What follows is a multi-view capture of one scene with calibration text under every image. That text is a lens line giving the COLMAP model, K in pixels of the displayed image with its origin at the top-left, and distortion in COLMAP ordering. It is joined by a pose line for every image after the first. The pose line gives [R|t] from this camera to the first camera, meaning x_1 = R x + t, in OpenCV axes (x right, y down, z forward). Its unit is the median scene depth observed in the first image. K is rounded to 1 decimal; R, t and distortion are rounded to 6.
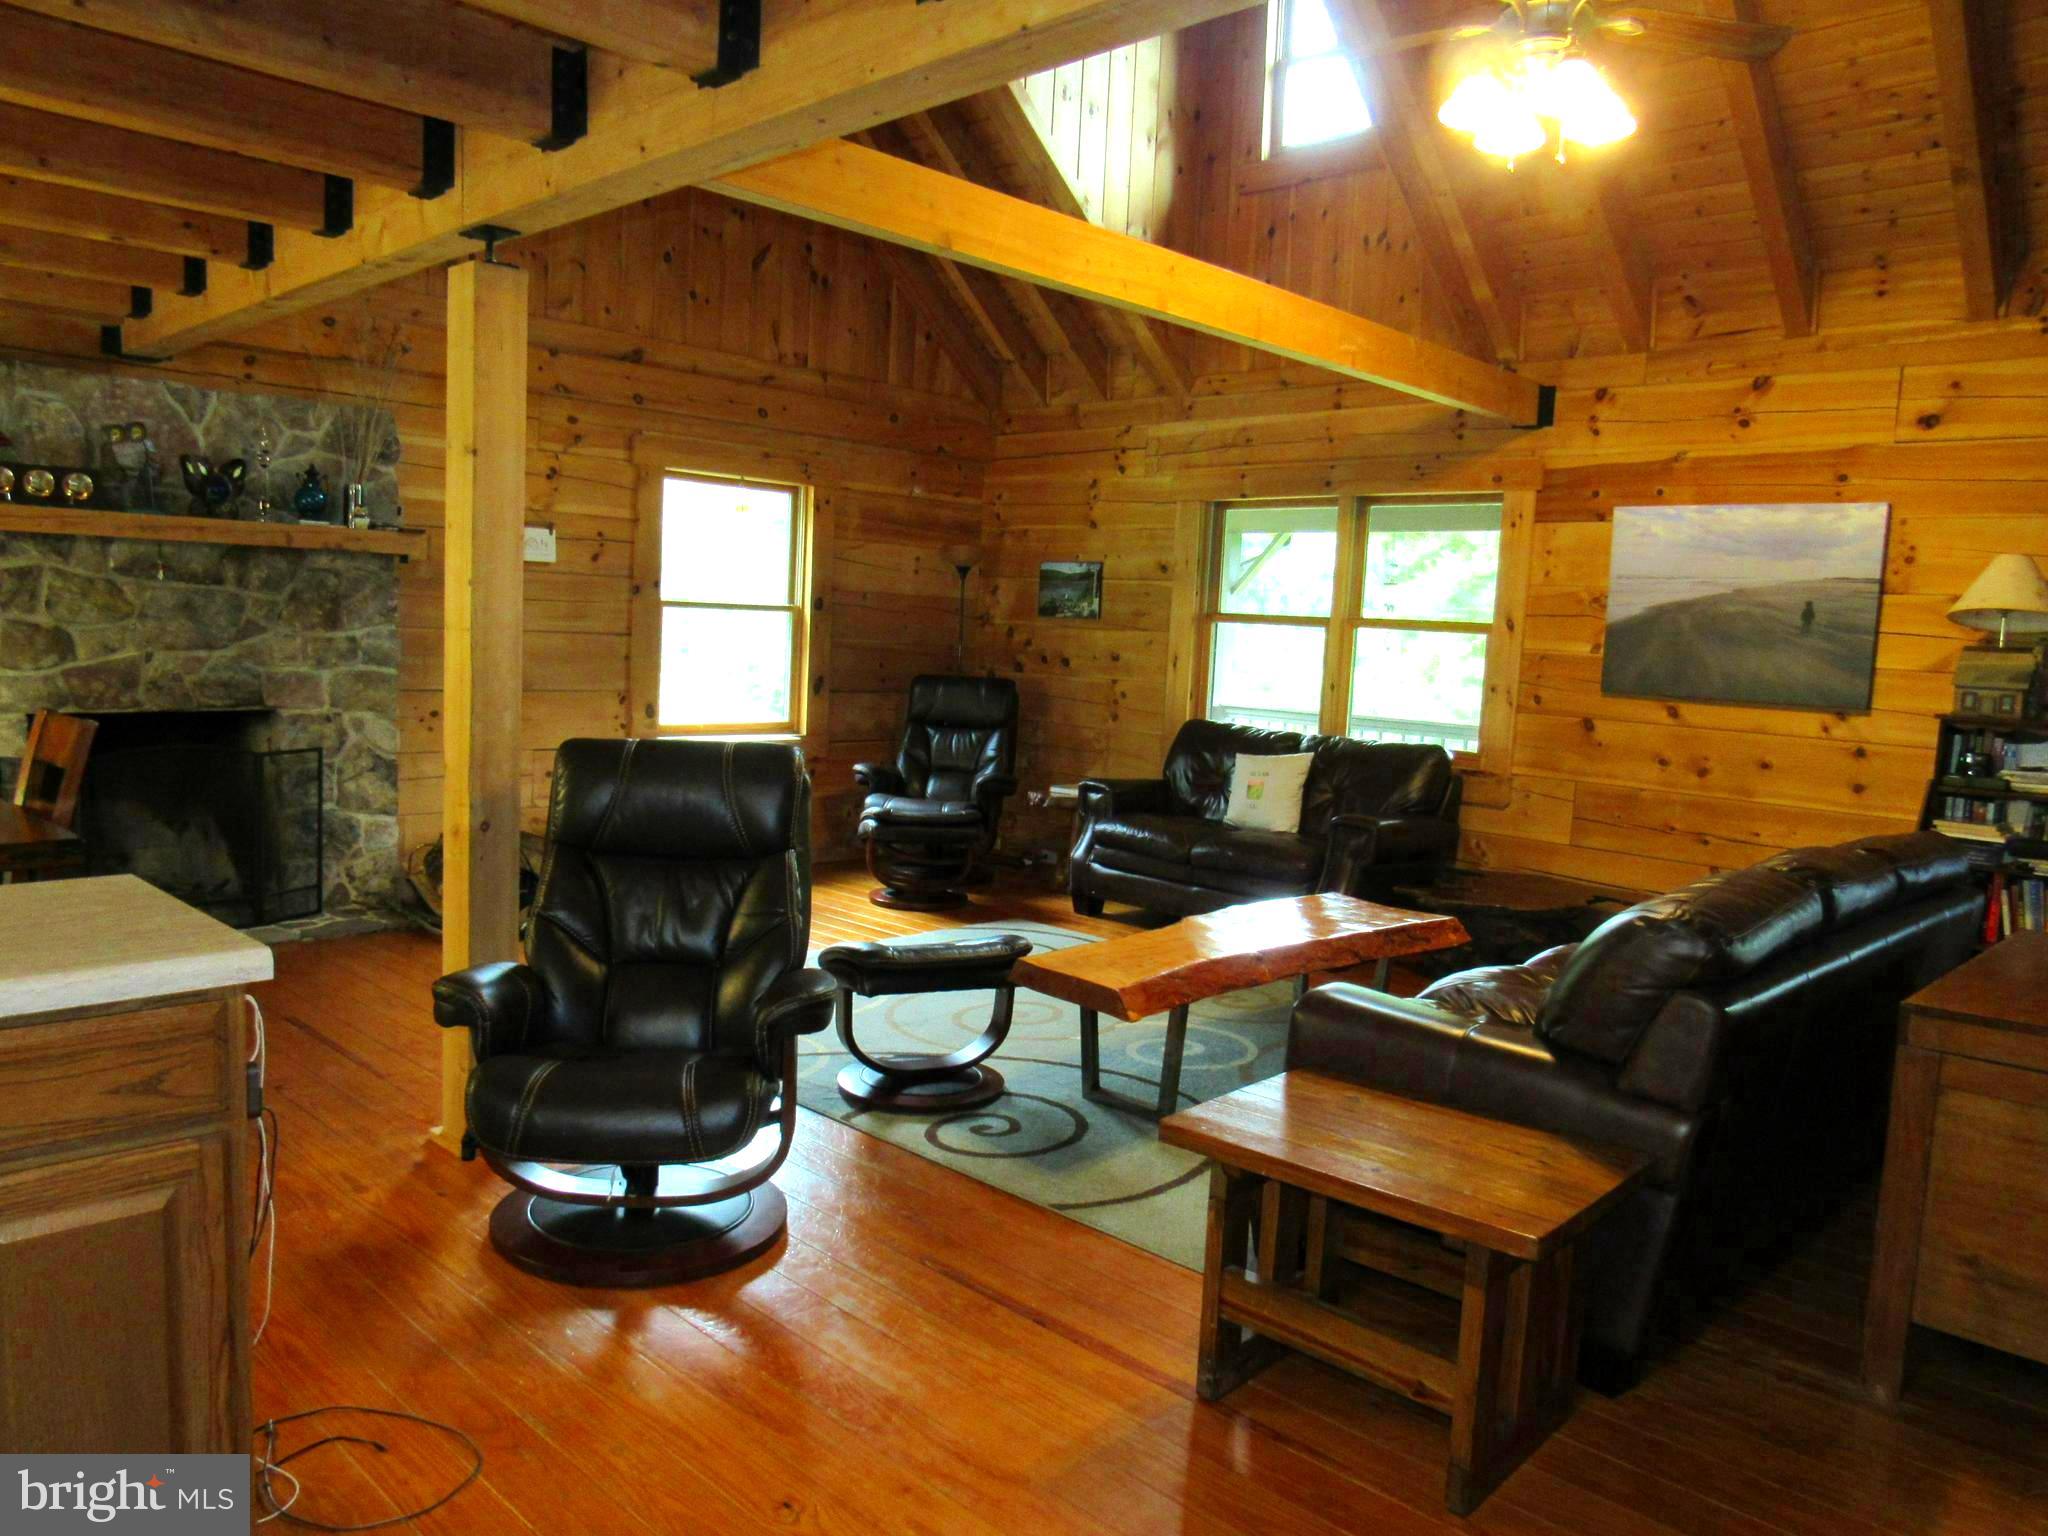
lens RADIAL K [[1476.0, 0, 1024.0], [0, 1476.0, 768.0], [0, 0, 1]] dist [-0.003821, -0.001117]
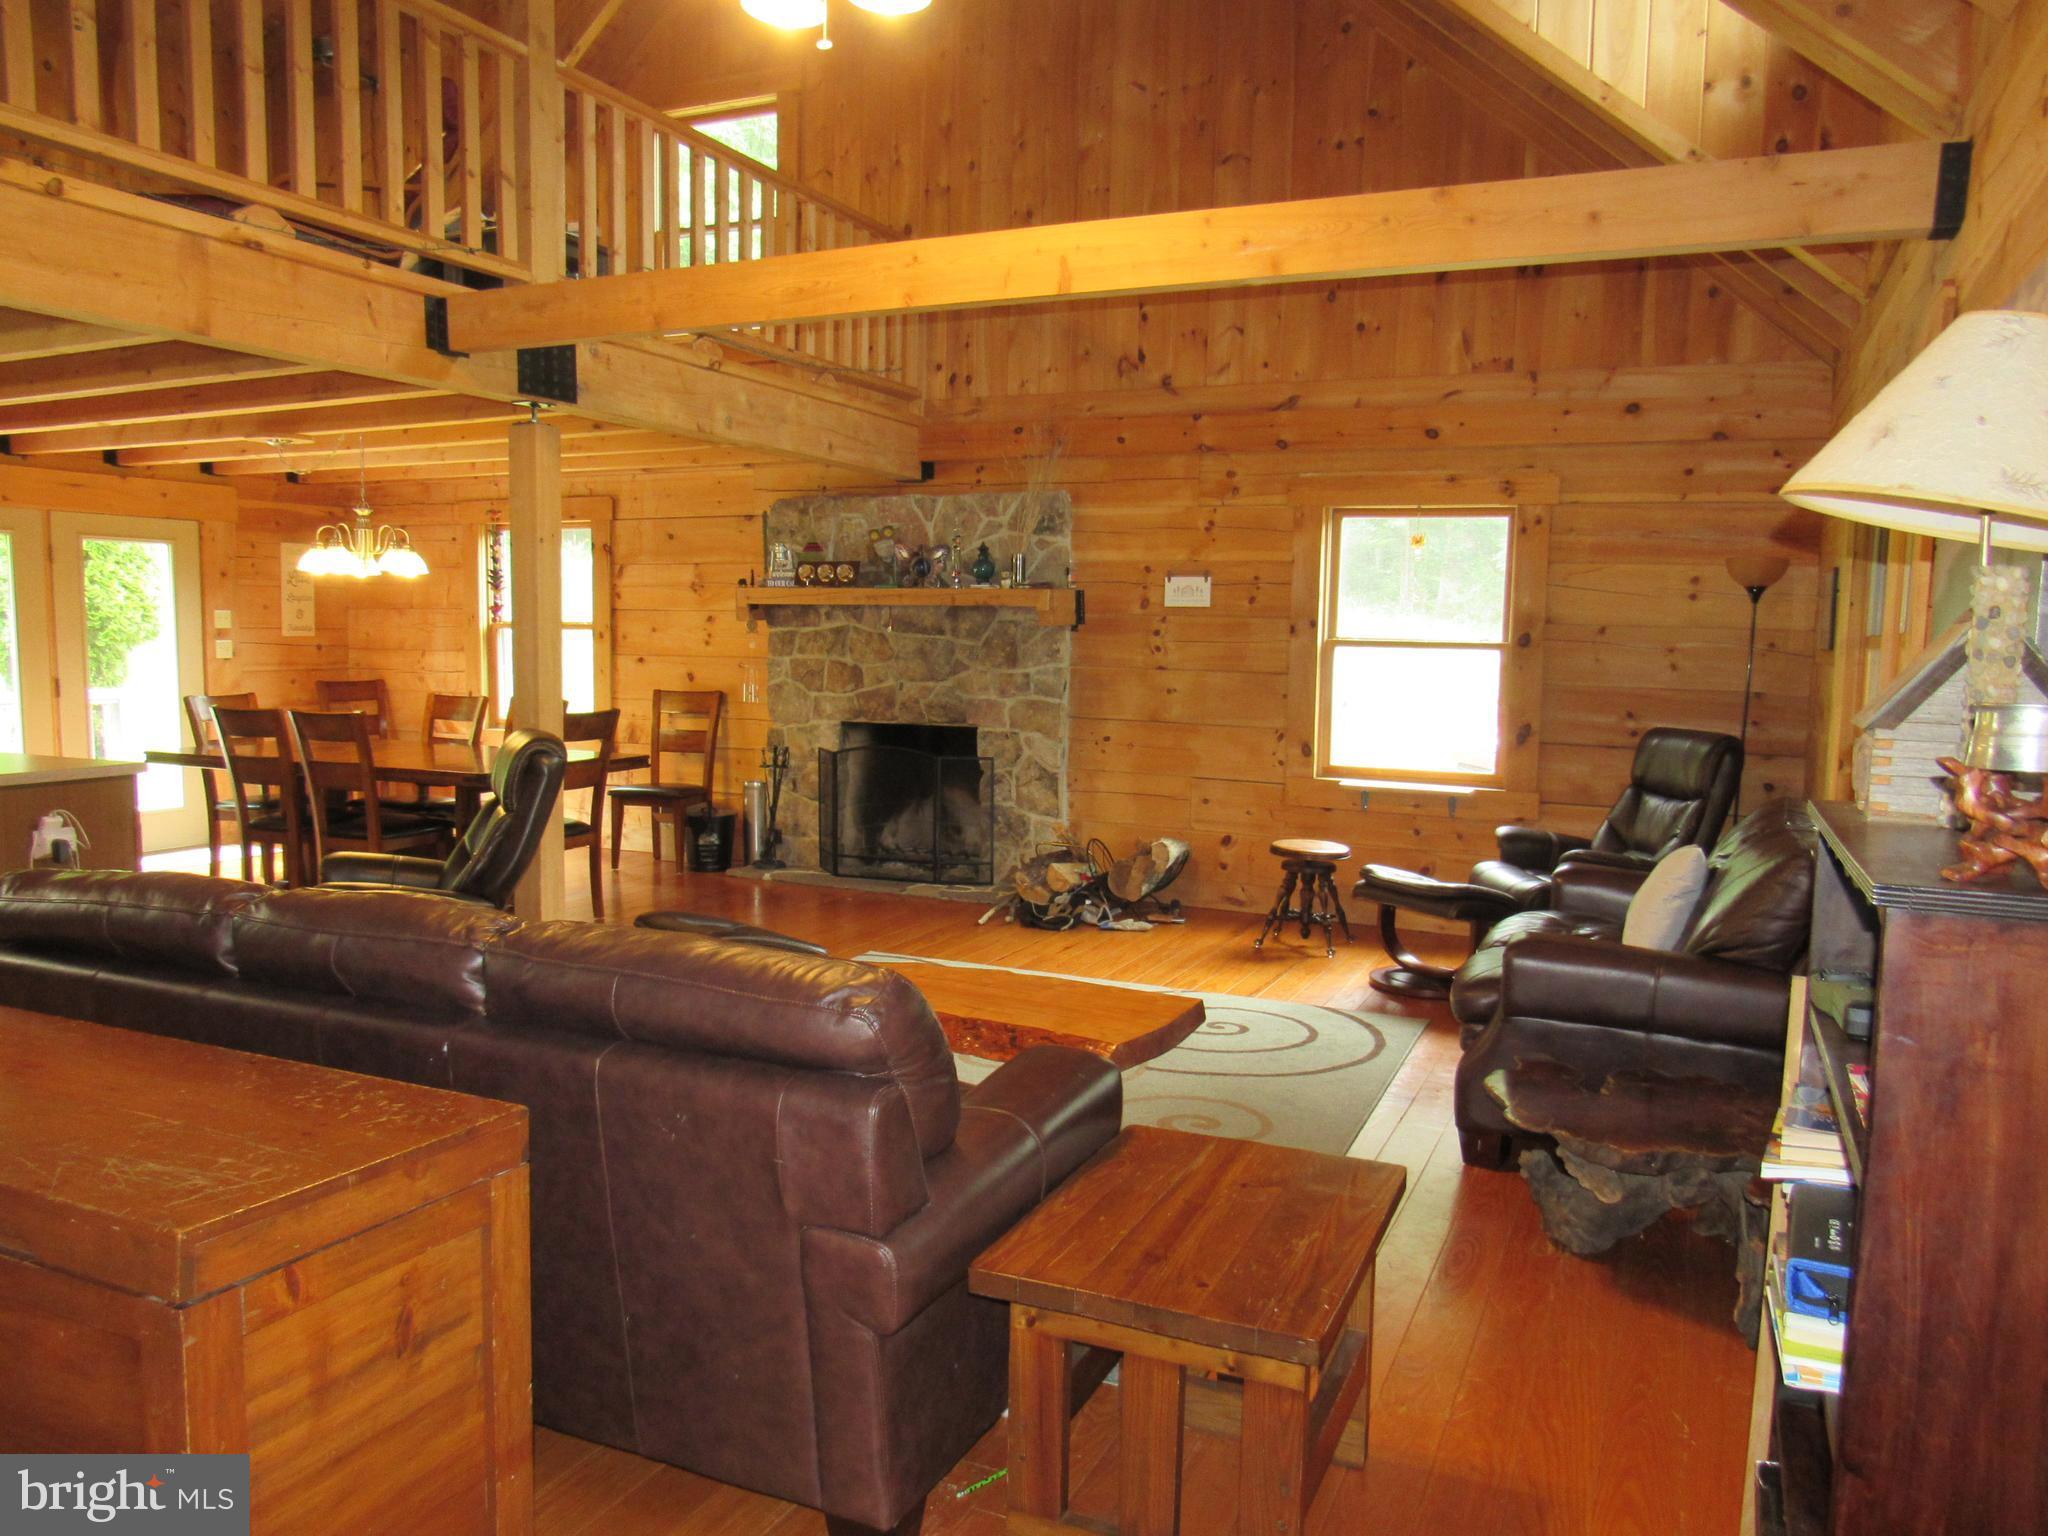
lens RADIAL K [[1476.0, 0, 1024.0], [0, 1476.0, 768.0], [0, 0, 1]] dist [-0.003821, -0.001117]
pose [[0.345215, 0.049350, -0.937225, 0.766784], [-0.099137, 0.994947, 0.015874, -0.028322], [0.933273, 0.087434, 0.348363, 0.580157]]
